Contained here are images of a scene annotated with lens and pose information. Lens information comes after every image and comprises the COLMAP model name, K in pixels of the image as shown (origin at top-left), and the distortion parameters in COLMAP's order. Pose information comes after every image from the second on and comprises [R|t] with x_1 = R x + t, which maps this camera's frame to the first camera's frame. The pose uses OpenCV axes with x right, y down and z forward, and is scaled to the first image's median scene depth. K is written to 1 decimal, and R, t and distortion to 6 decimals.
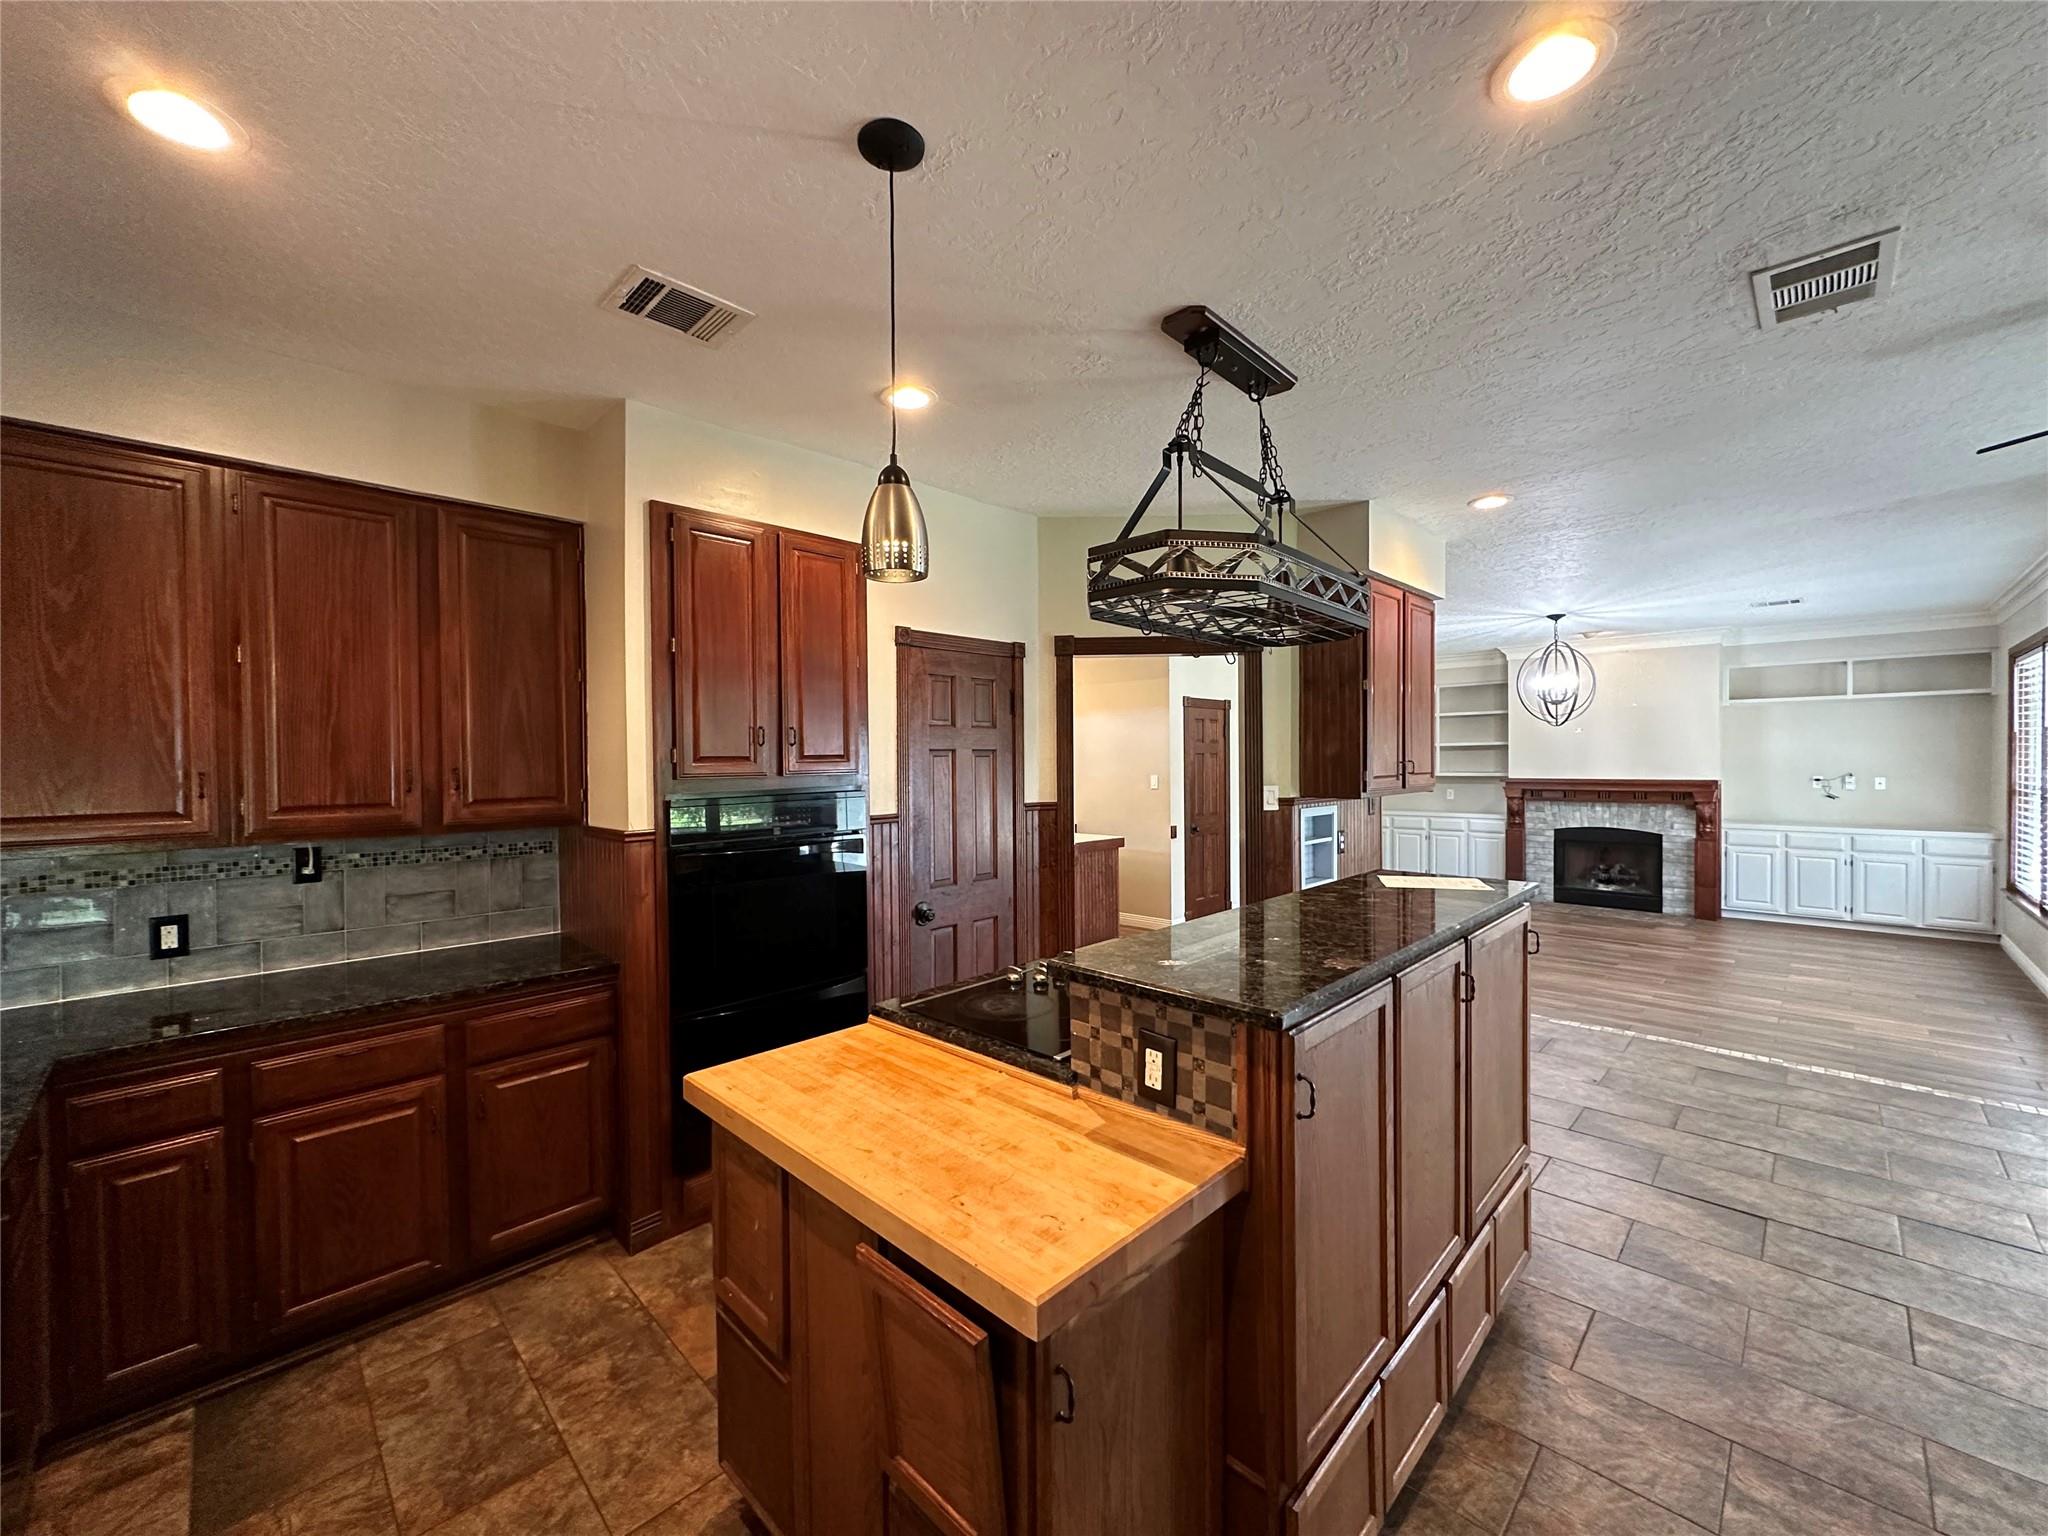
lens RADIAL K [[816.4, 0, 1019.3], [0, 816.4, 759.3], [0, 0, 1]] dist [-0.002344, 0.001056]
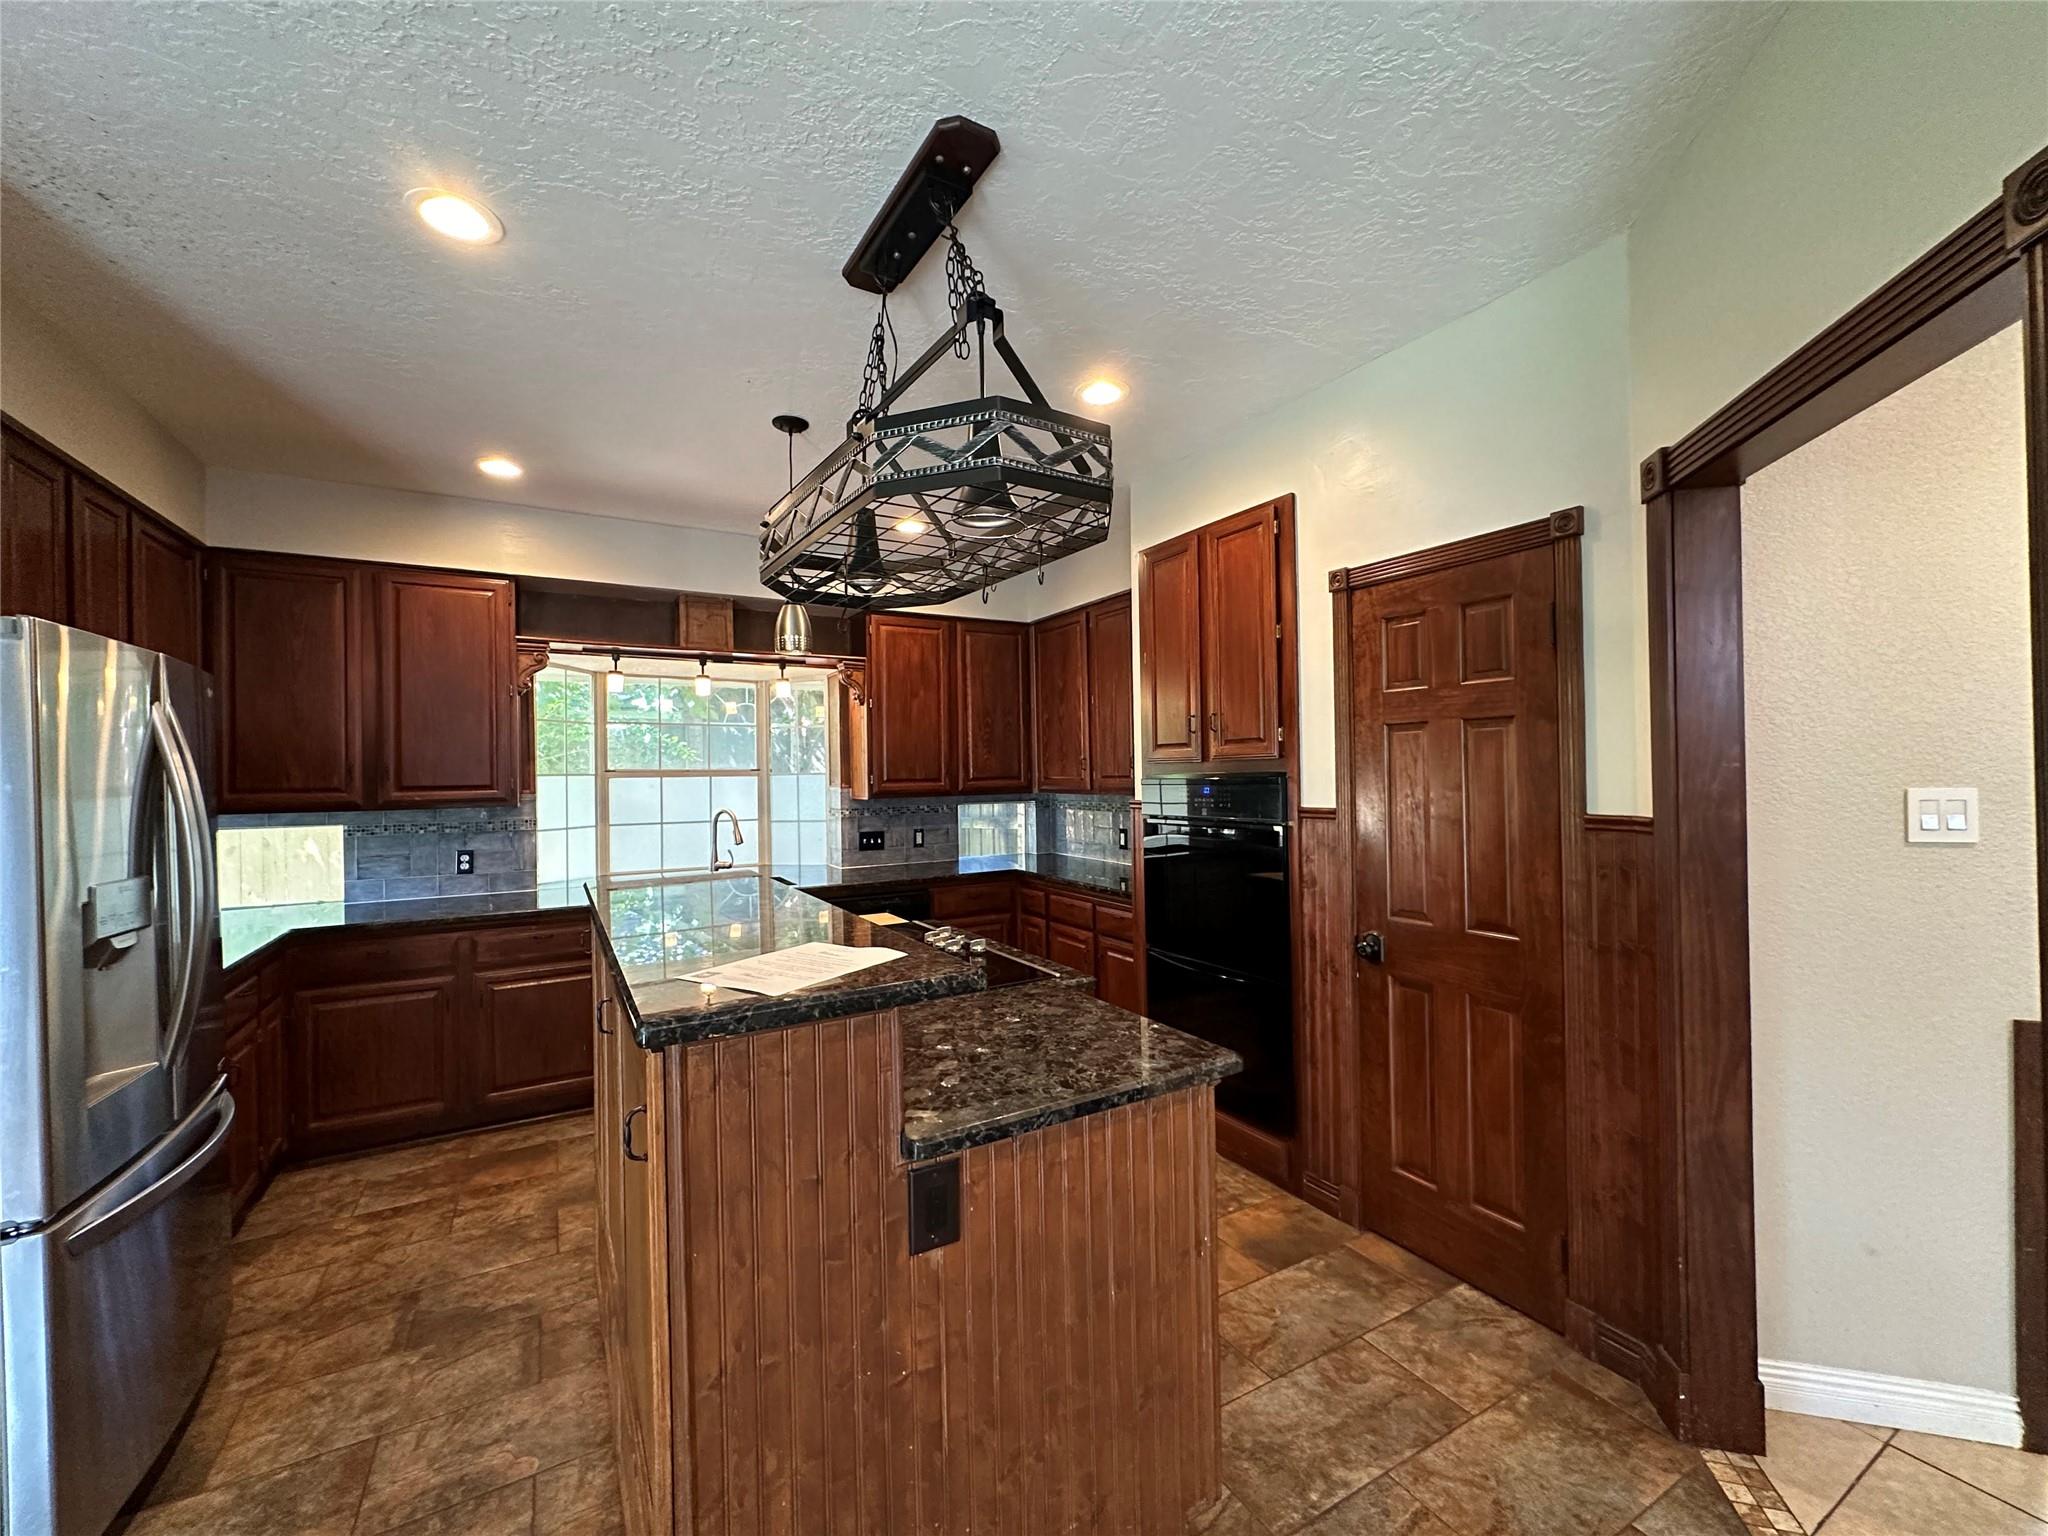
lens RADIAL K [[816.4, 0, 1021.2], [0, 816.4, 769.6], [0, 0, 1]] dist [-0.002344, 0.001056]
pose [[-0.262426, 0.011526, -0.964883, 0.307937], [0.017191, 0.999826, 0.007268, 0.007744], [0.964799, -0.014680, -0.262579, 0.406724]]
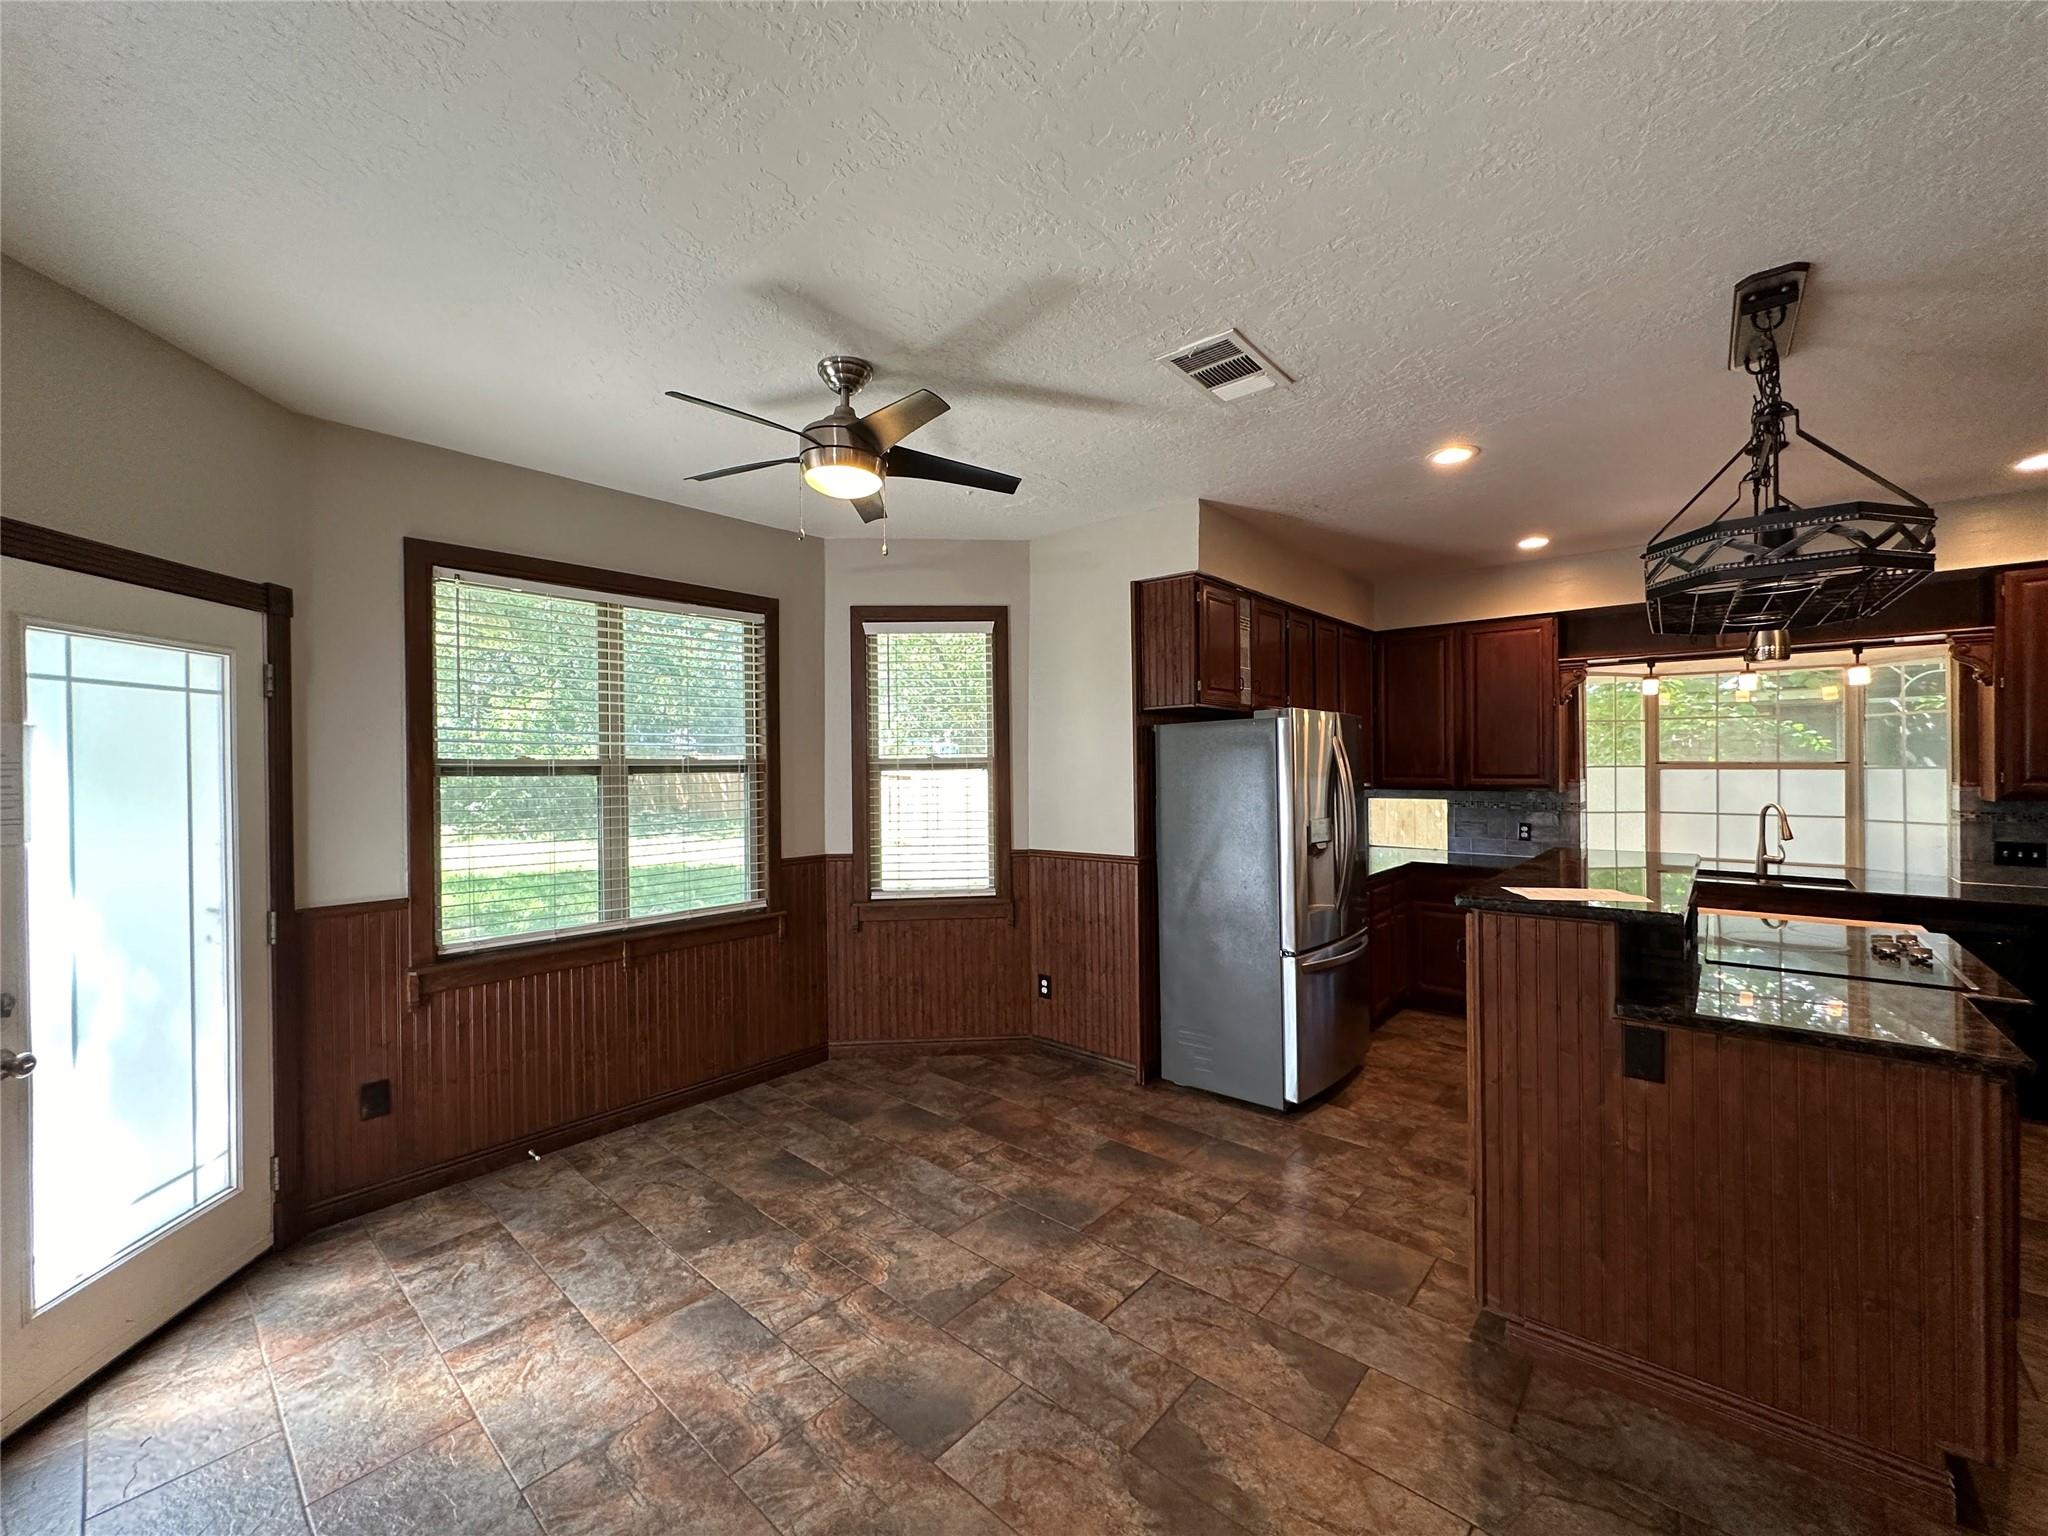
lens RADIAL K [[816.4, 0, 1021.3], [0, 816.4, 768.0], [0, 0, 1]] dist [-0.002344, 0.001056]
pose [[-0.997851, 0.018522, -0.062858, 0.369184], [0.018248, 0.999821, 0.004931, -0.000871], [0.062938, 0.003773, -0.998010, 0.590370]]
